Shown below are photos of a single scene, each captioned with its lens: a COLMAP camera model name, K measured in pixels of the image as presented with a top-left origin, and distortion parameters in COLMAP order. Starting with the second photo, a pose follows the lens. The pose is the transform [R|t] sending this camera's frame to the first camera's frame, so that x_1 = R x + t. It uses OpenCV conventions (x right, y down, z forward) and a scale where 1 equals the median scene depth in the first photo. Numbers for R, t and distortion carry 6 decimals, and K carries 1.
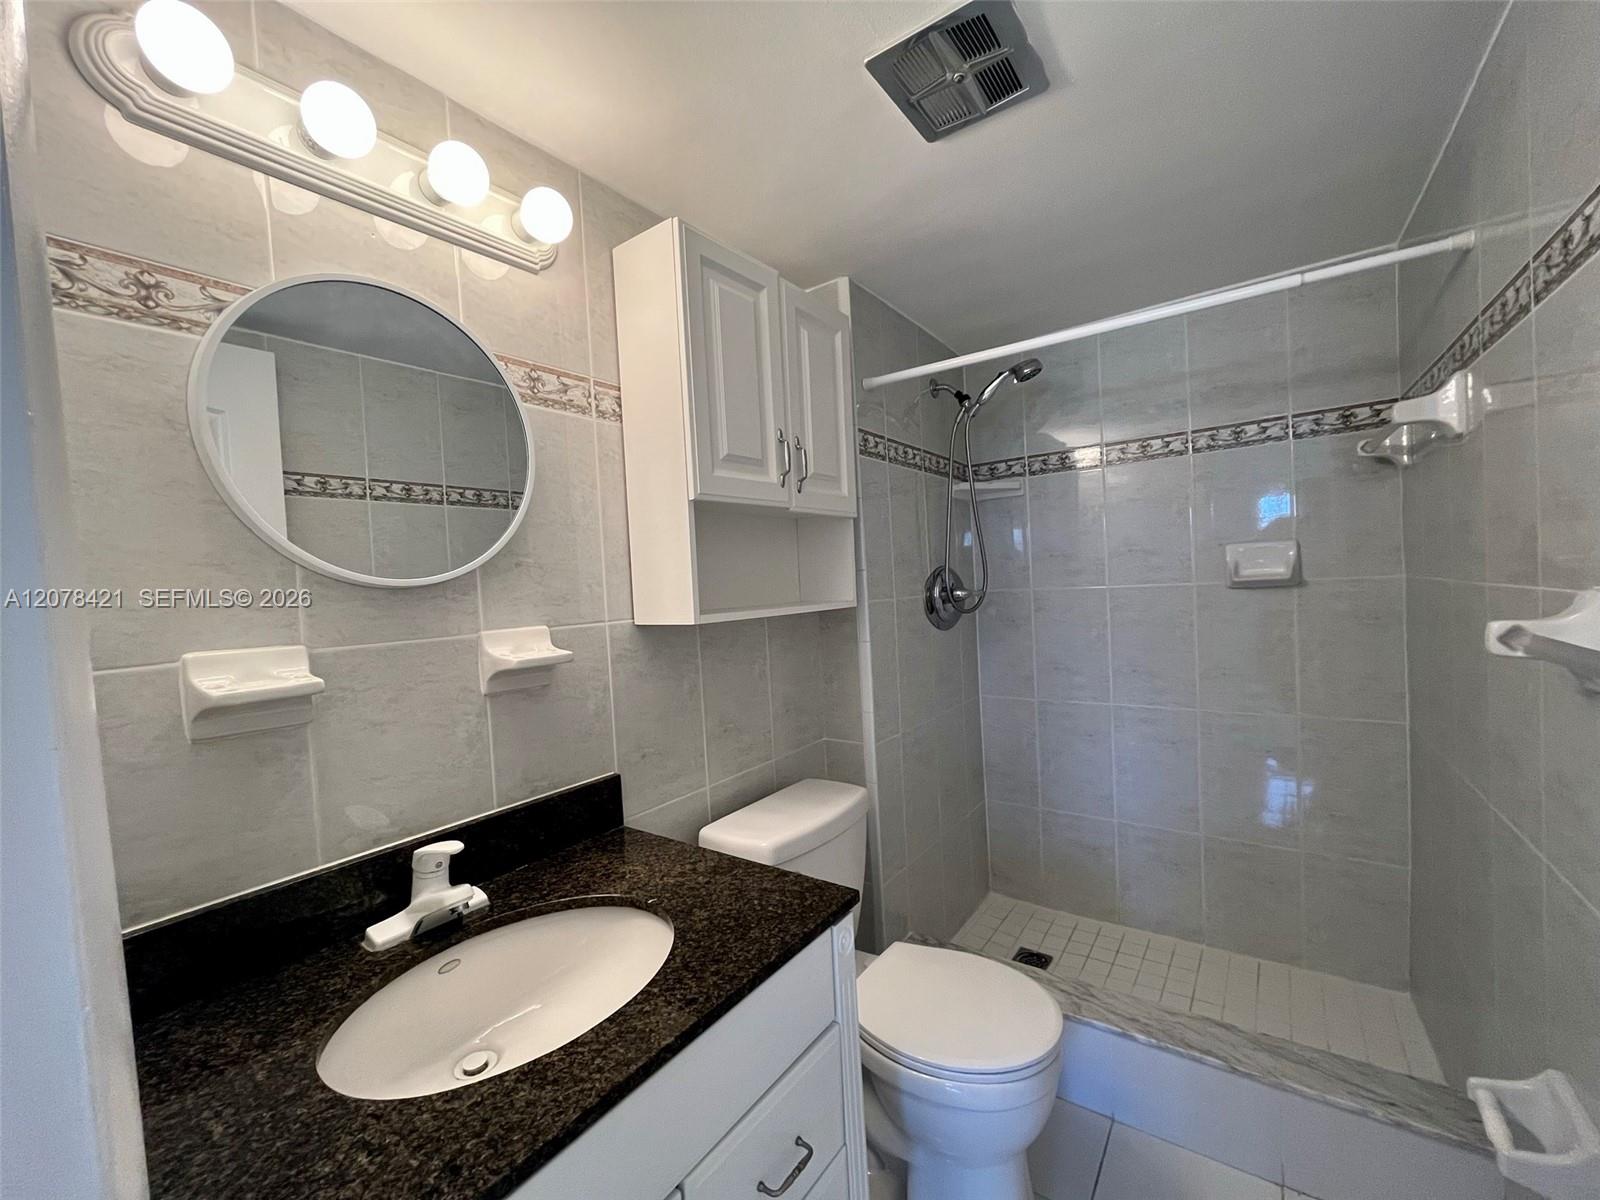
lens RADIAL K [[647.7, 0, 807.0], [0, 647.7, 598.0], [0, 0, 1]] dist [-0.001072, -0.000301]
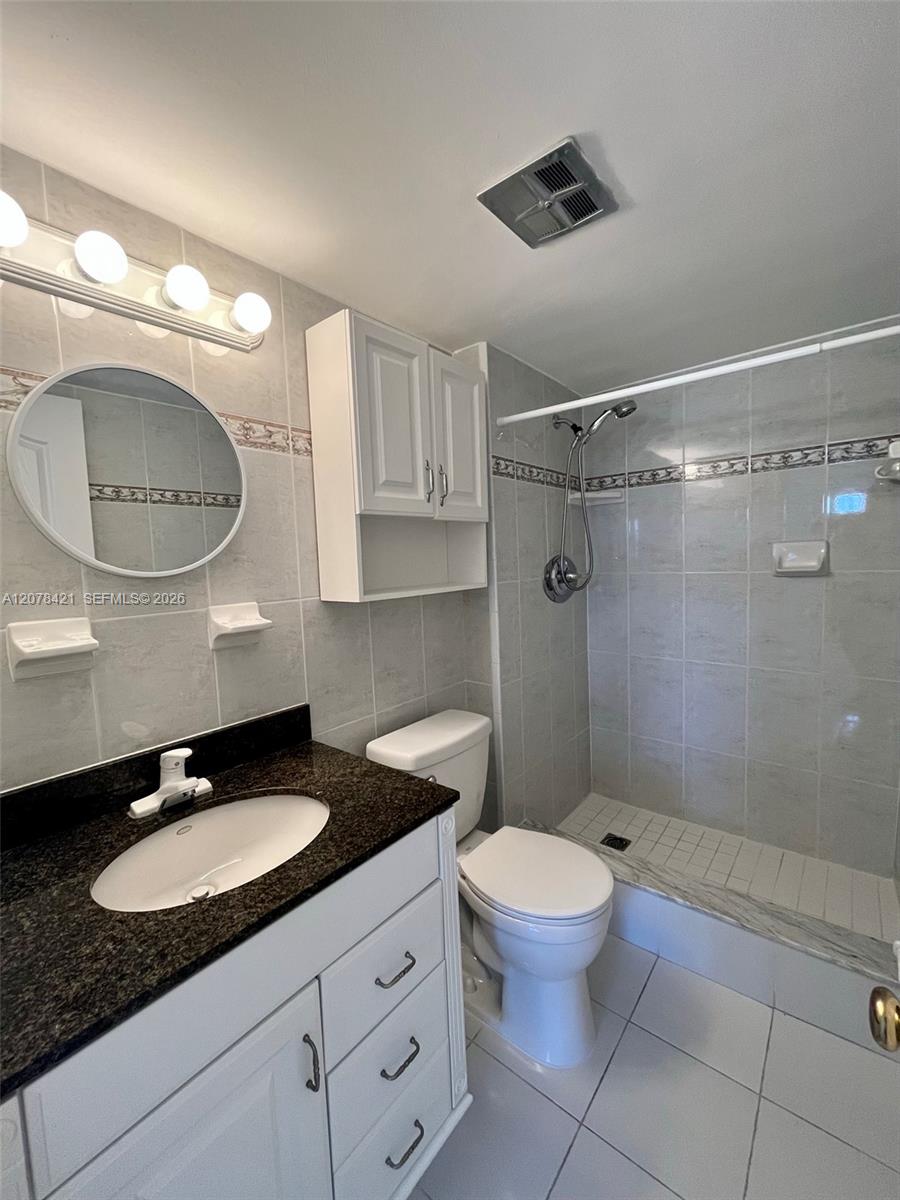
lens RADIAL K [[485.8, 0, 455.7], [0, 485.8, 591.1], [0, 0, 1]] dist [-0.001072, -0.000301]
pose [[0.998301, 0.017486, -0.055573, 0.095359], [-0.014832, 0.998746, 0.047820, -0.037704], [0.056340, -0.046914, 0.997309, -0.049839]]
